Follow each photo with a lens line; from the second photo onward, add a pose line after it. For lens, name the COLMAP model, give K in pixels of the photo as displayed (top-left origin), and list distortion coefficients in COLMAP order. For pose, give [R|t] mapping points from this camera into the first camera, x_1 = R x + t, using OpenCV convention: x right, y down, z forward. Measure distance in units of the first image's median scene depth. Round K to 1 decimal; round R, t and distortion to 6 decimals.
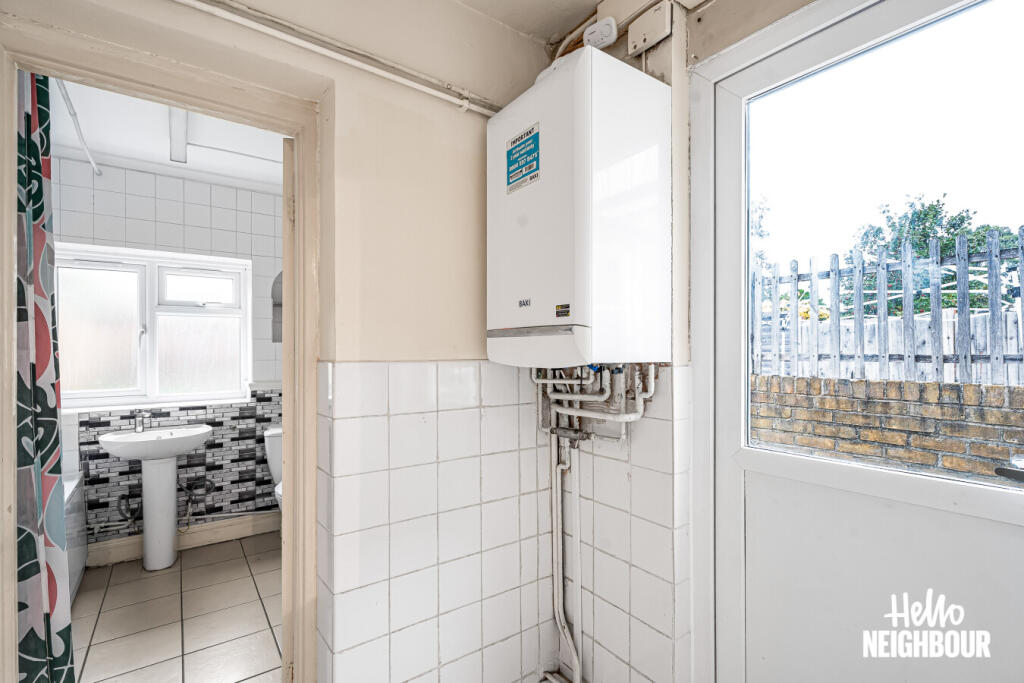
lens RADIAL K [[472.1, 0, 506.5], [0, 472.1, 349.0], [0, 0, 1]] dist [0.003212, -0.001221]
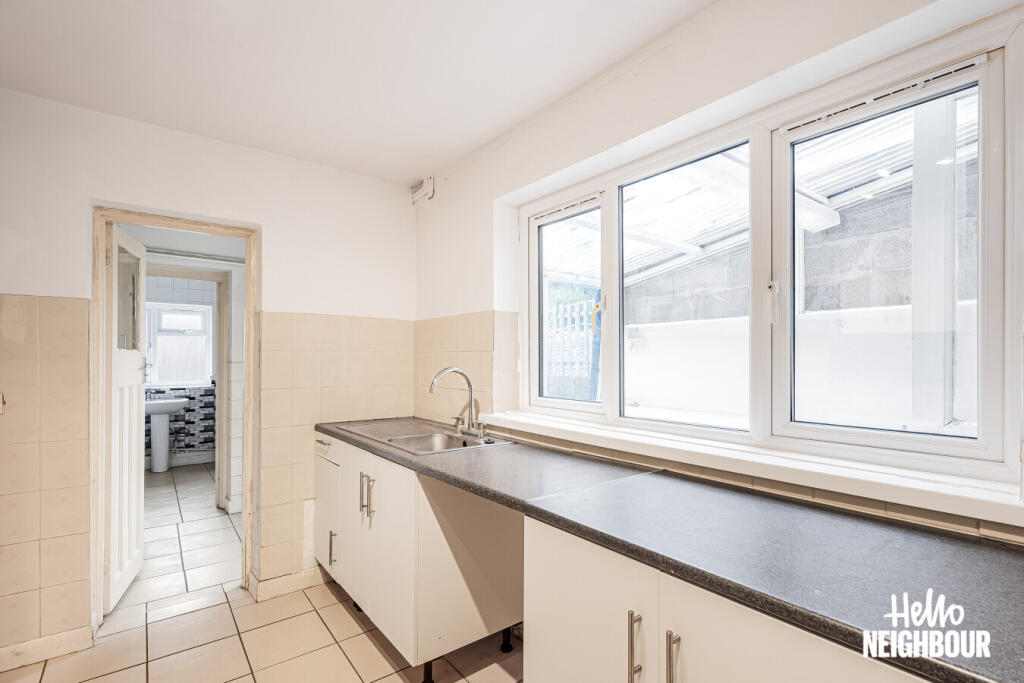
lens RADIAL K [[472.1, 0, 507.3], [0, 472.1, 358.4], [0, 0, 1]] dist [0.003212, -0.001221]
pose [[0.999147, 0.005330, 0.040950, 0.517339], [-0.005387, 0.999985, 0.001302, -0.001172], [-0.040942, -0.001521, 0.999160, -0.852857]]
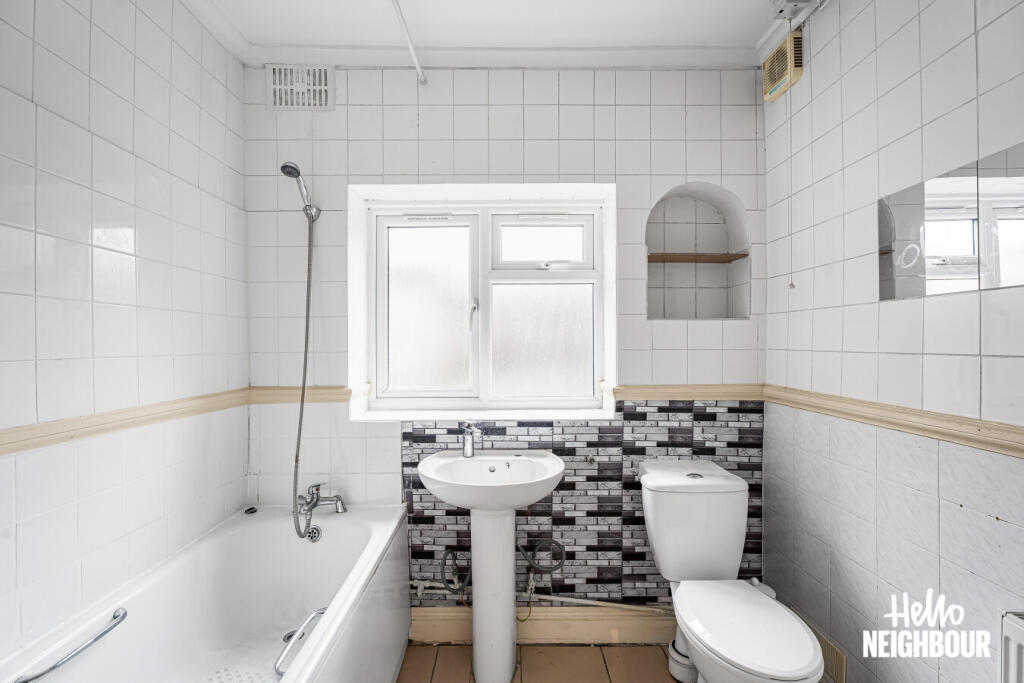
lens RADIAL K [[472.1, 0, 510.4], [0, 472.1, 340.9], [0, 0, 1]] dist [0.003212, -0.001221]
pose [[0.819536, -0.000391, -0.573027, -0.323410], [-0.000217, 0.999999, -0.000992, 0.013826], [0.573027, 0.000937, 0.819536, 0.455465]]
